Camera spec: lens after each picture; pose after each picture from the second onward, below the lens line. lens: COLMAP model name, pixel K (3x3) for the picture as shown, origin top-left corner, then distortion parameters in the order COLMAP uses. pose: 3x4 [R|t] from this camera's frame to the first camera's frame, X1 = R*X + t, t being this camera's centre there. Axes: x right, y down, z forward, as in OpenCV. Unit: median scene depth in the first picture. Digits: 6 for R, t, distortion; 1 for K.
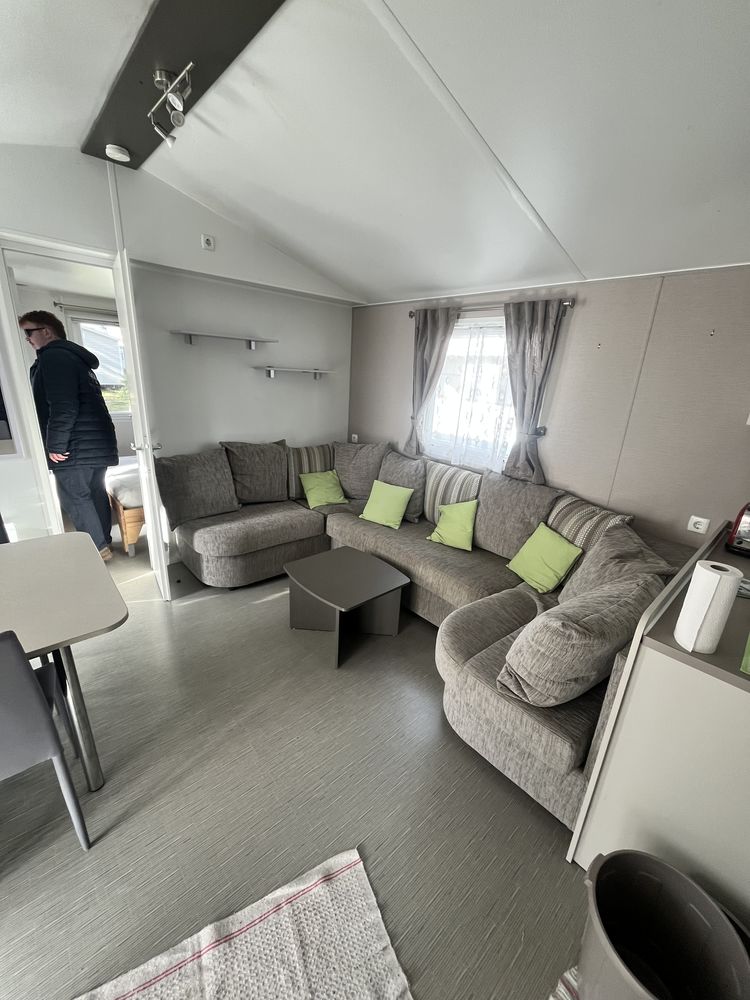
lens RADIAL K [[402.2, 0, 380.0], [0, 402.2, 503.4], [0, 0, 1]] dist [-0.001381, -0.000068]
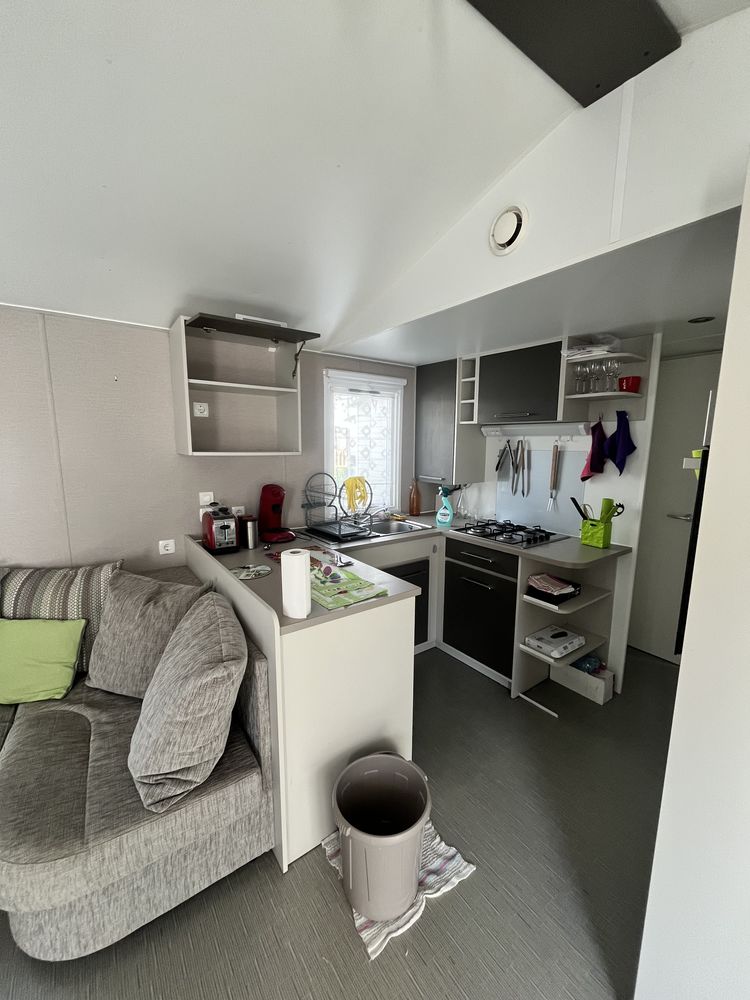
lens RADIAL K [[402.2, 0, 378.4], [0, 402.2, 505.7], [0, 0, 1]] dist [-0.001381, -0.000068]
pose [[0.111090, -0.215257, 0.970218, -0.190065], [0.306987, 0.935949, 0.172504, -0.062536], [-0.945208, 0.278681, 0.170056, 0.206104]]
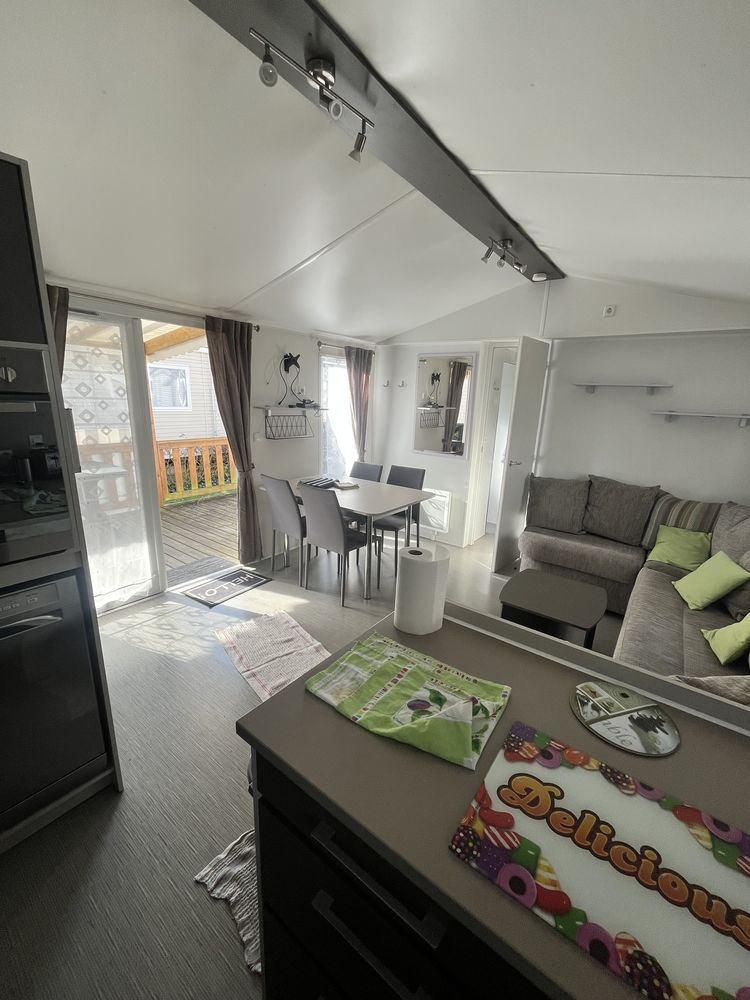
lens RADIAL K [[402.2, 0, 379.4], [0, 402.2, 500.0], [0, 0, 1]] dist [-0.001381, -0.000068]
pose [[0.187282, 0.189996, -0.963757, 0.826553], [-0.328665, 0.936690, 0.120792, -0.036900], [0.925691, 0.294131, 0.237870, 0.270281]]
